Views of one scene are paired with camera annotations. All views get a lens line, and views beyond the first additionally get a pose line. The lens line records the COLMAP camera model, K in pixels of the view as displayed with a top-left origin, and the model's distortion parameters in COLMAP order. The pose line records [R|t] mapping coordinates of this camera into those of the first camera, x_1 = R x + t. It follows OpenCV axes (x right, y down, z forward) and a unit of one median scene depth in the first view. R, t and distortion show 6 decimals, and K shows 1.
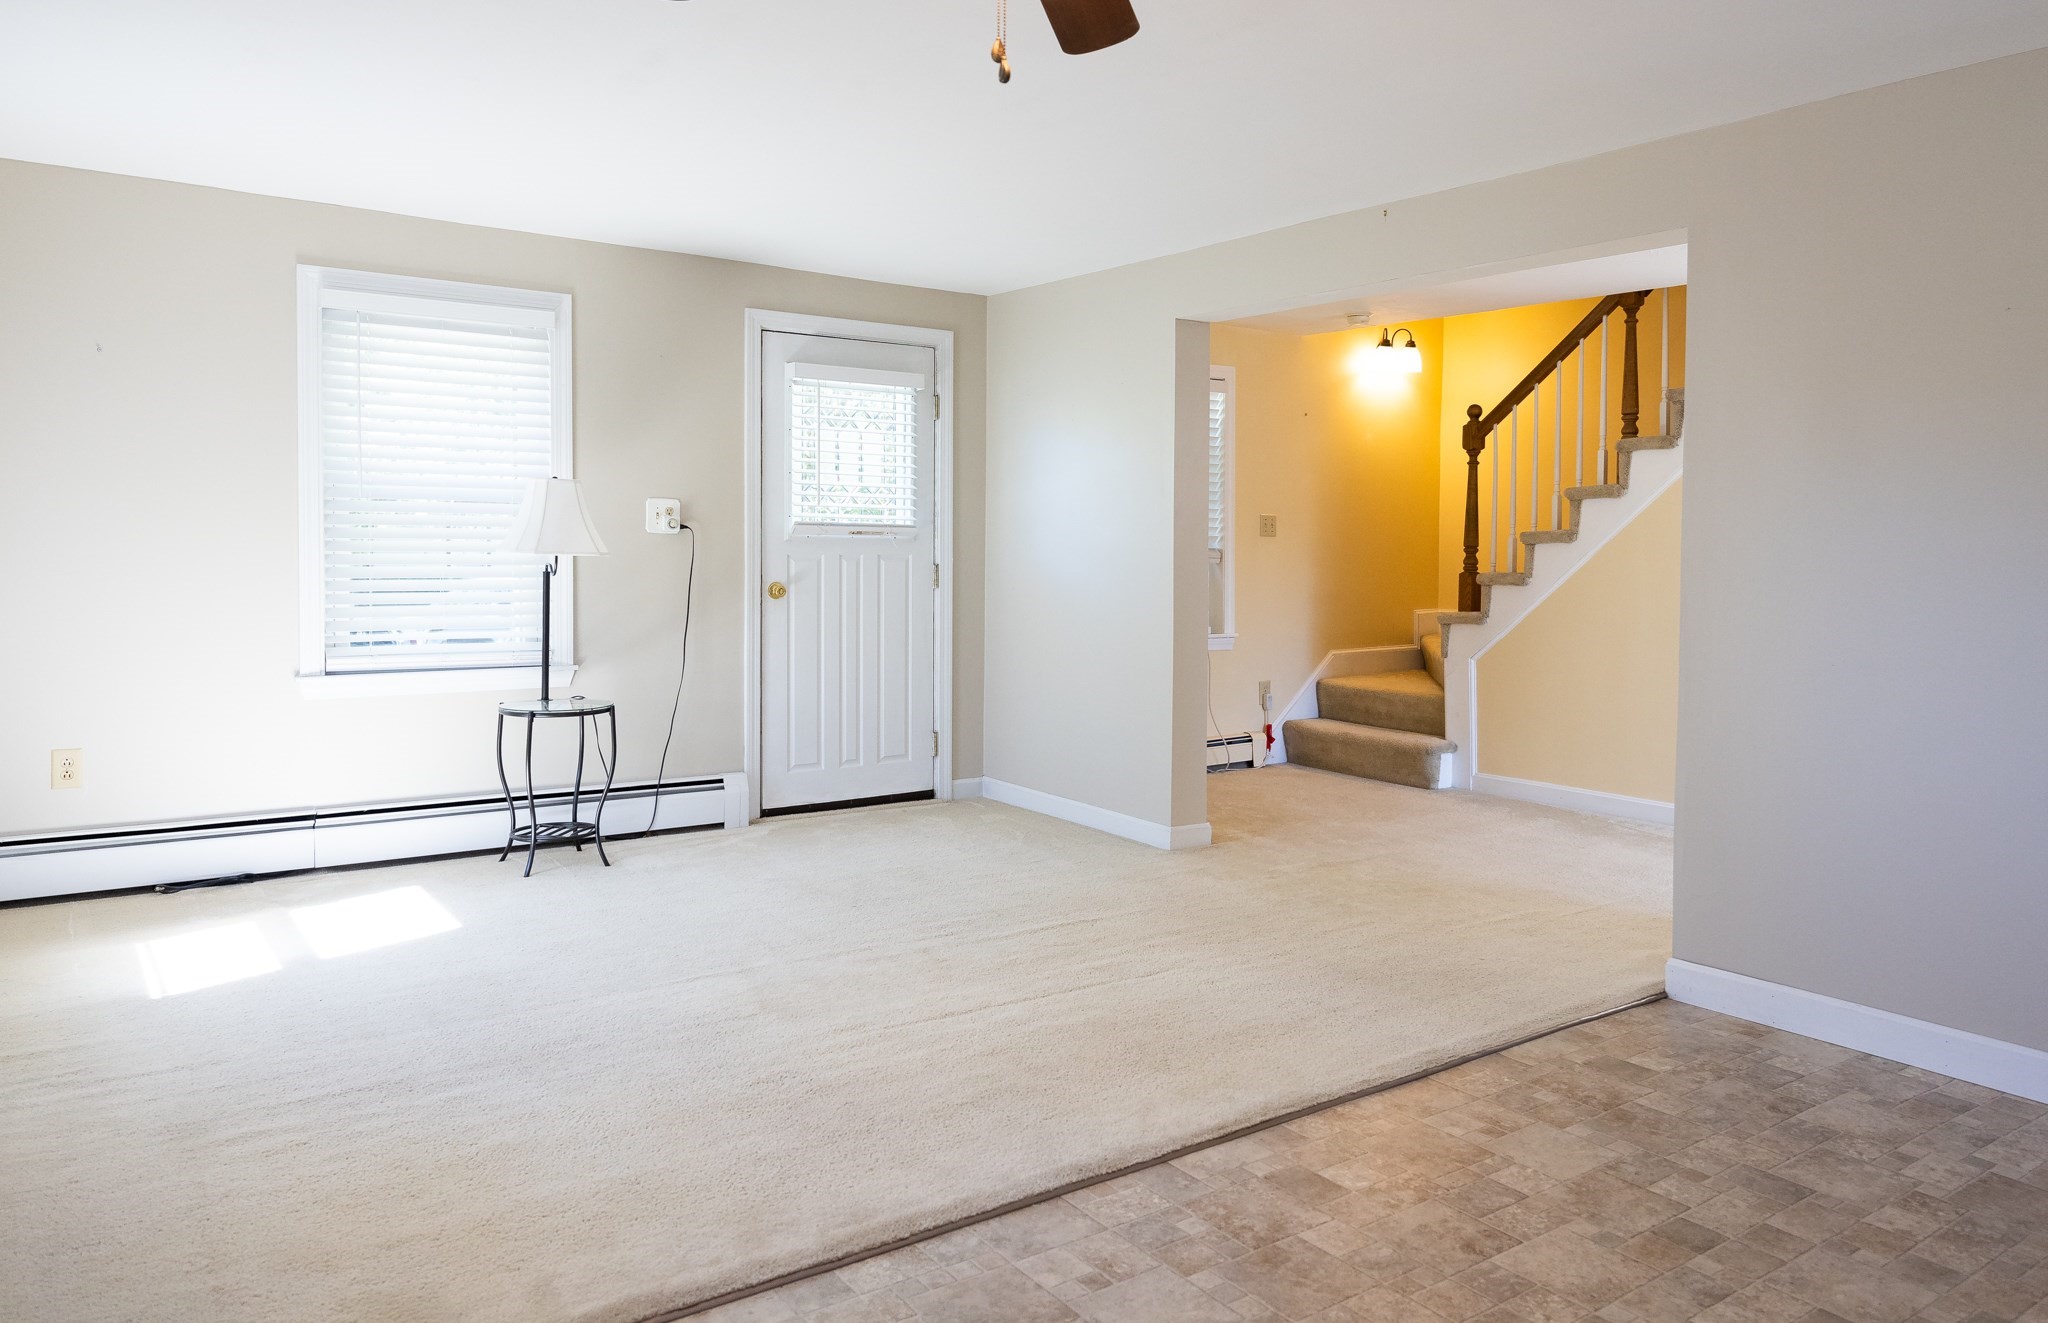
lens RADIAL K [[1383.3, 0, 1100.2], [0, 1383.3, 580.2], [0, 0, 1]] dist [-0.011284, 0.000883]
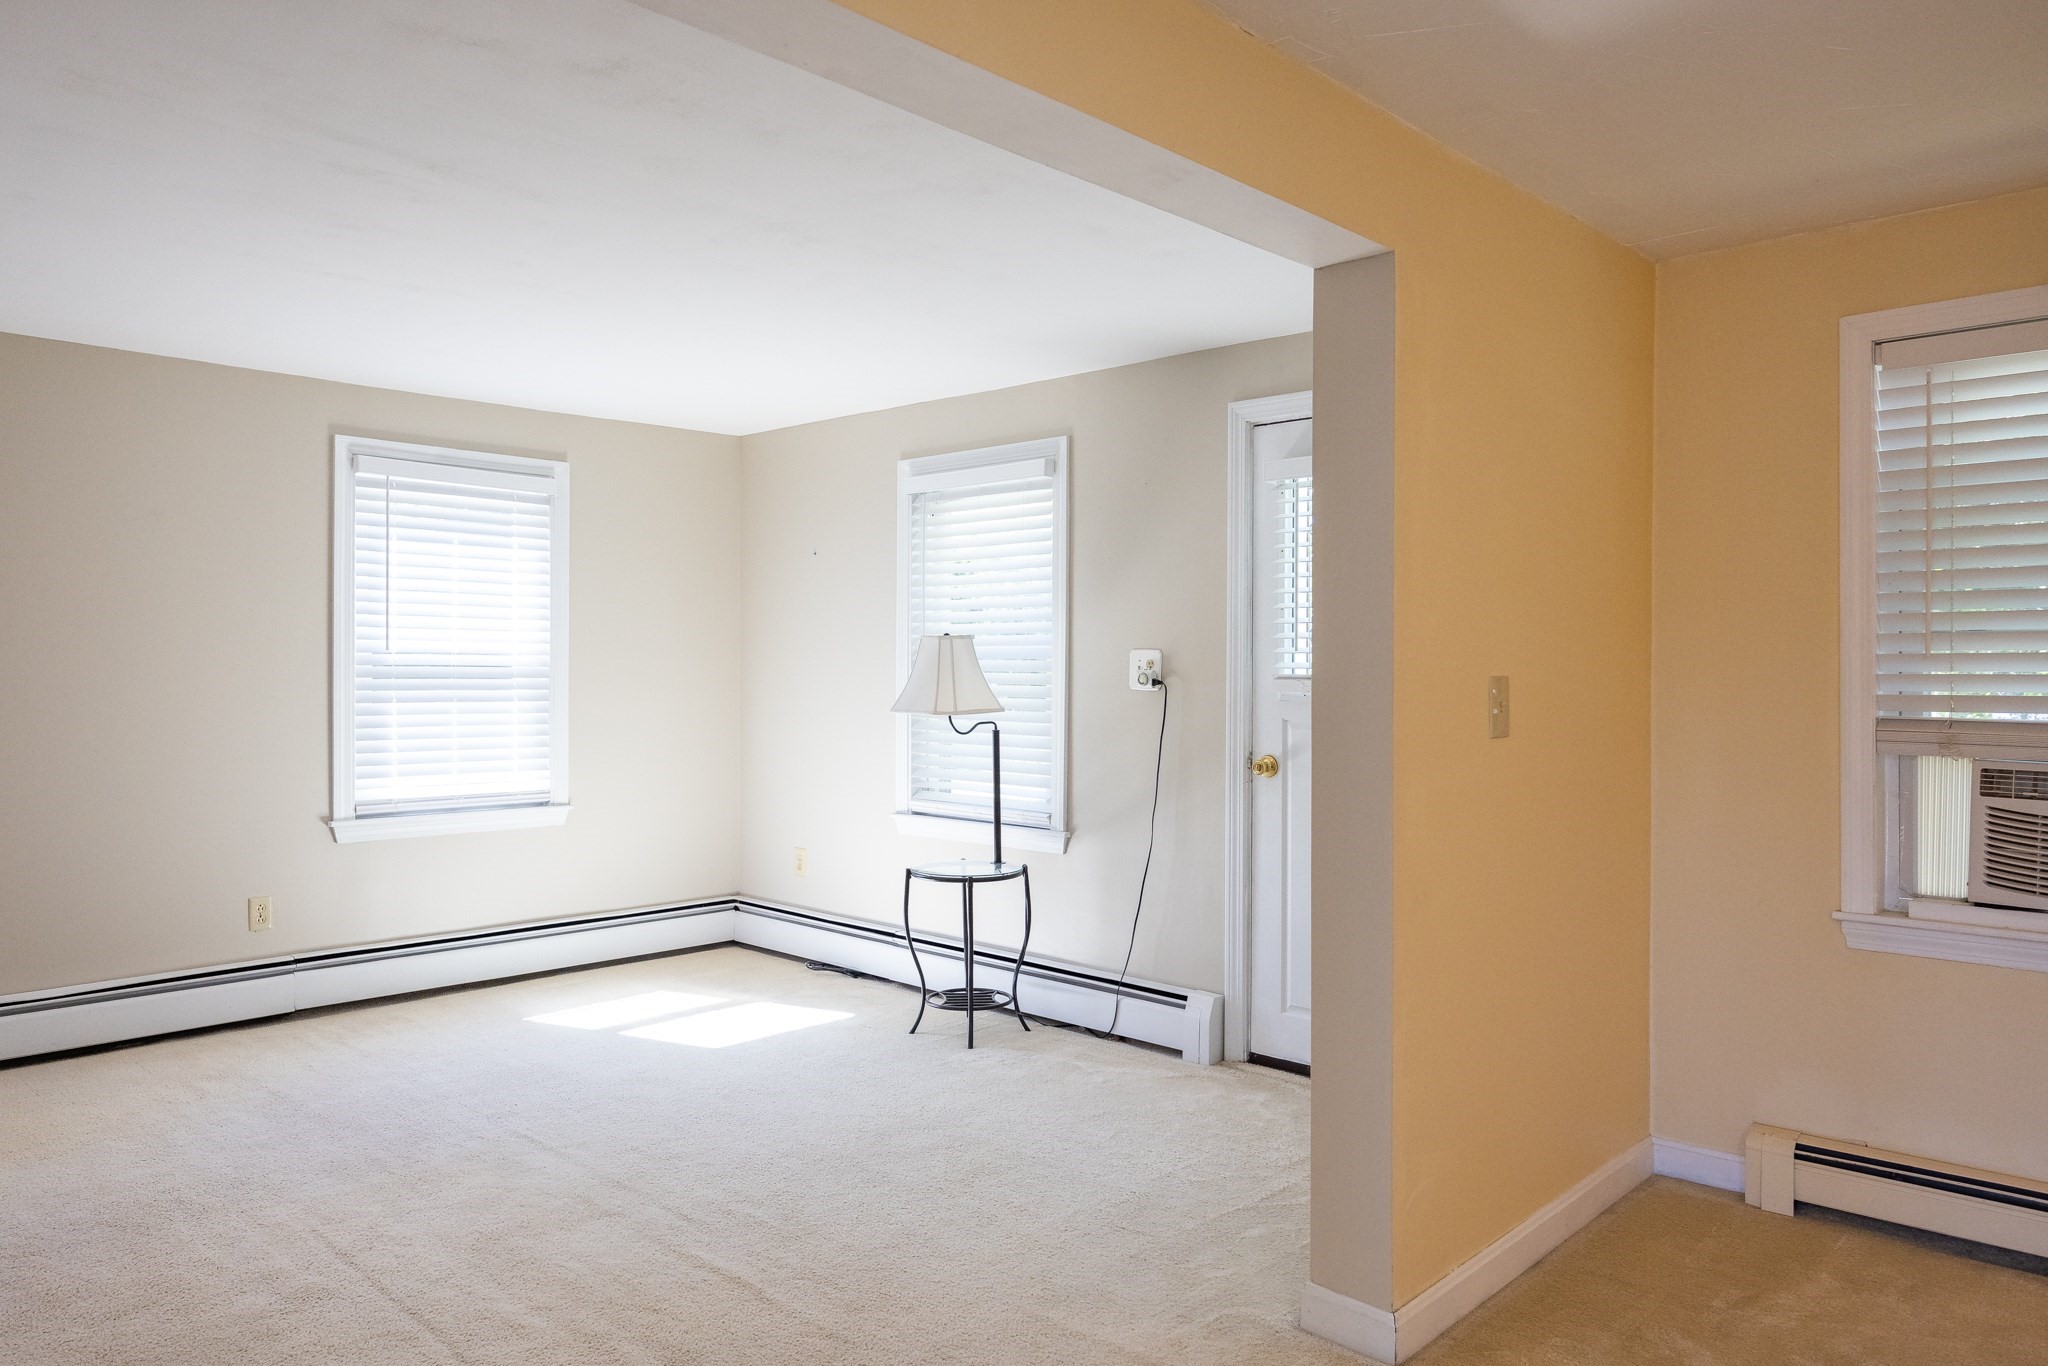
lens RADIAL K [[1411.4, 0, 1024.6], [0, 1411.4, 670.9], [0, 0, 1]] dist [-0.000328, -0.003113]
pose [[0.167746, -0.006328, -0.985810, 0.435580], [-0.025727, 0.999611, -0.010794, -0.028203], [0.985494, 0.027172, 0.167518, 0.639528]]
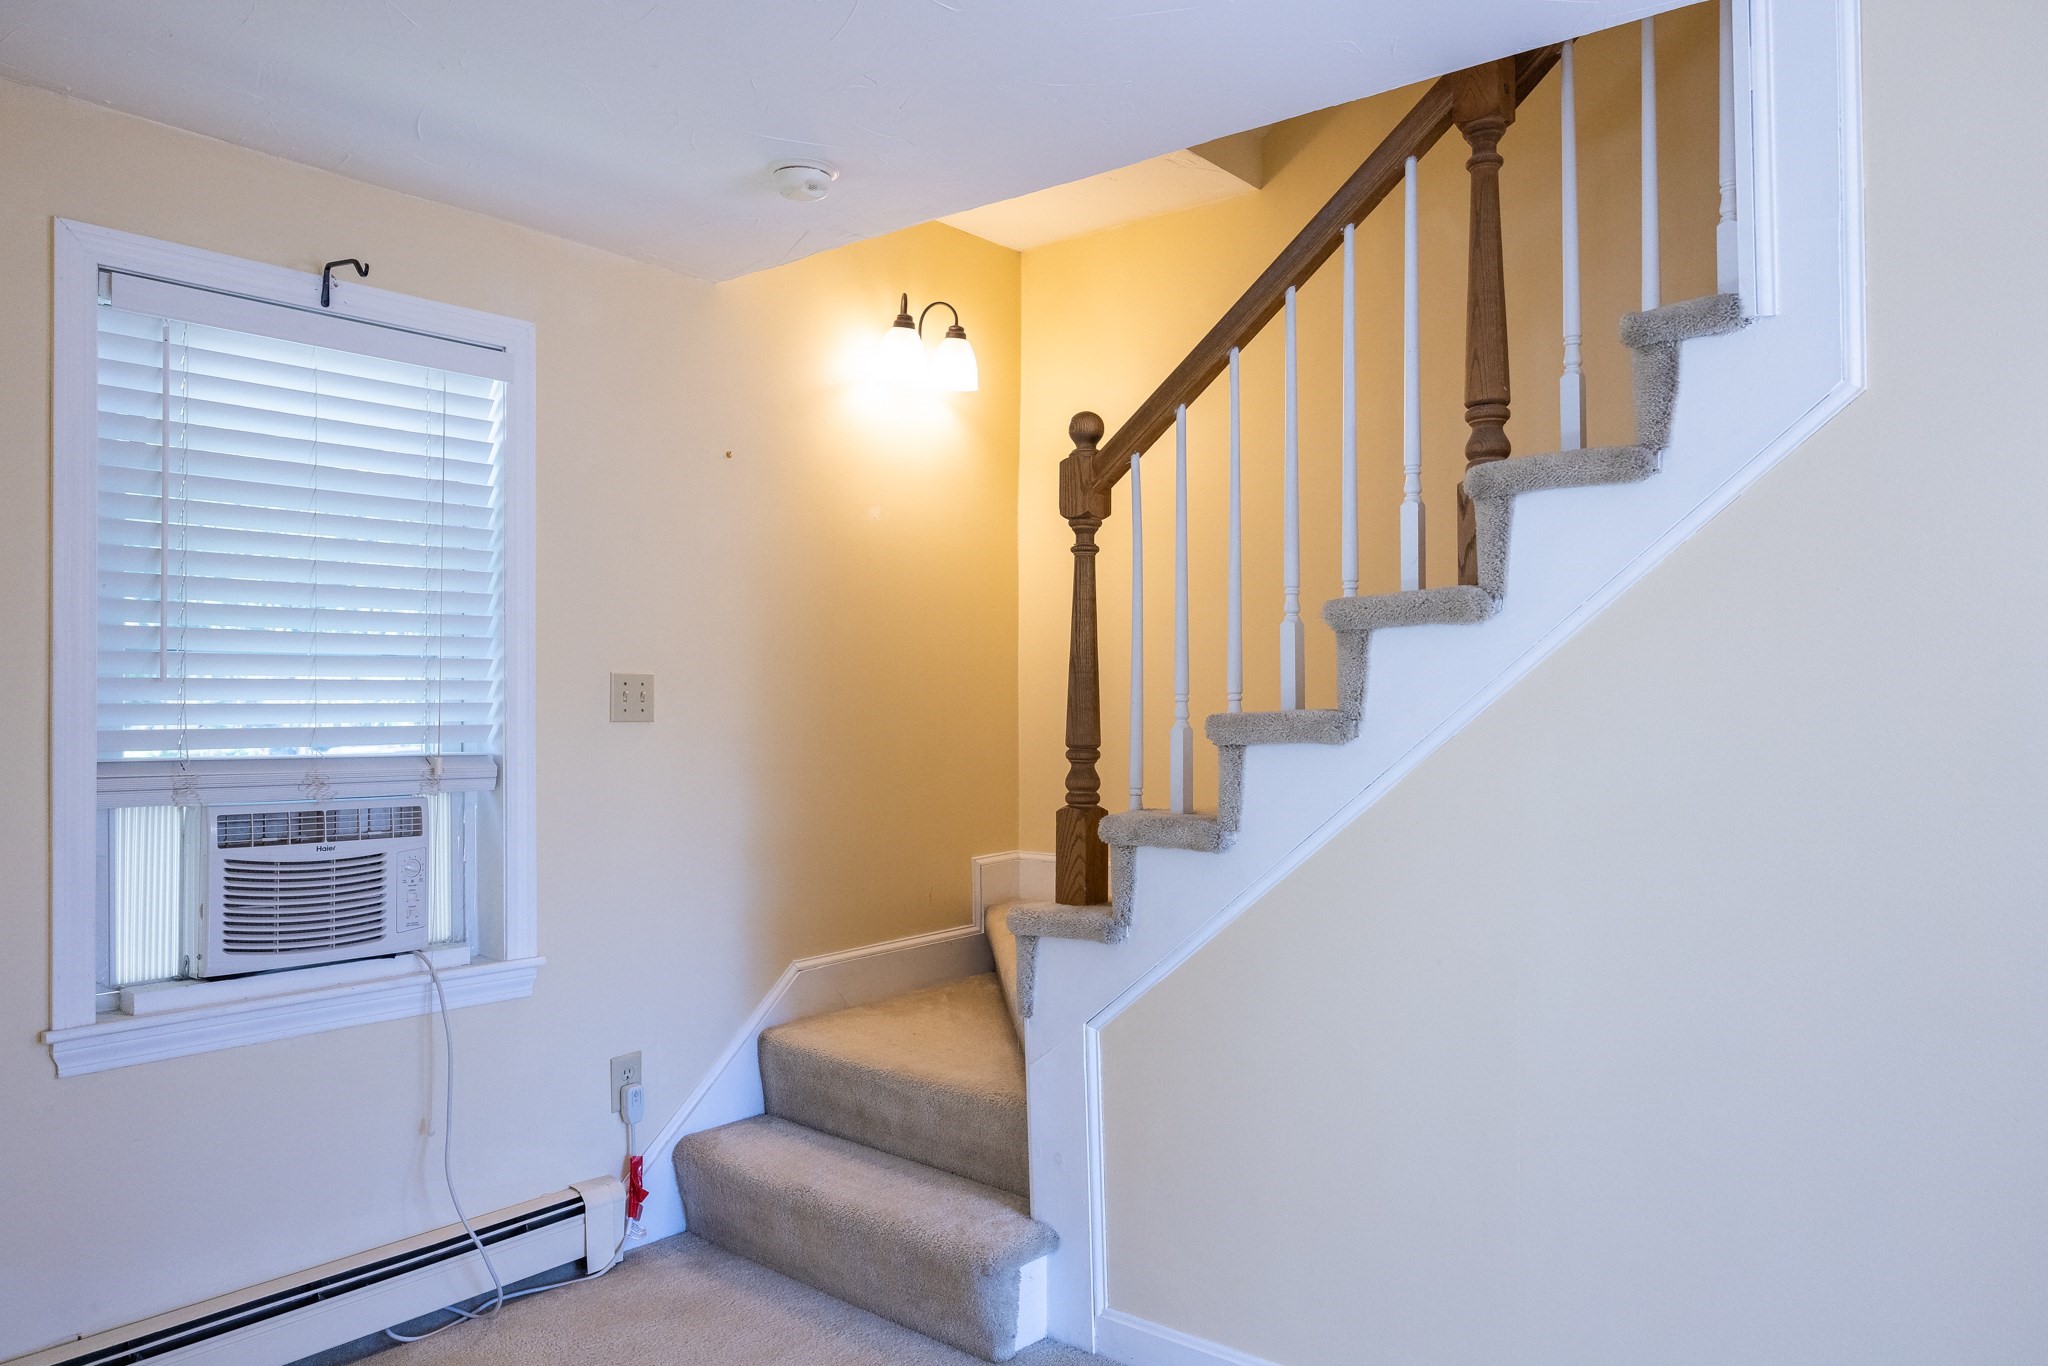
lens RADIAL K [[1411.4, 0, 1024.3], [0, 1411.4, 684.6], [0, 0, 1]] dist [-0.000328, -0.003113]
pose [[0.972916, -0.004931, 0.231108, 0.153880], [0.014014, 0.999192, -0.037679, -0.027608], [-0.230736, 0.039898, 0.972198, 0.594212]]
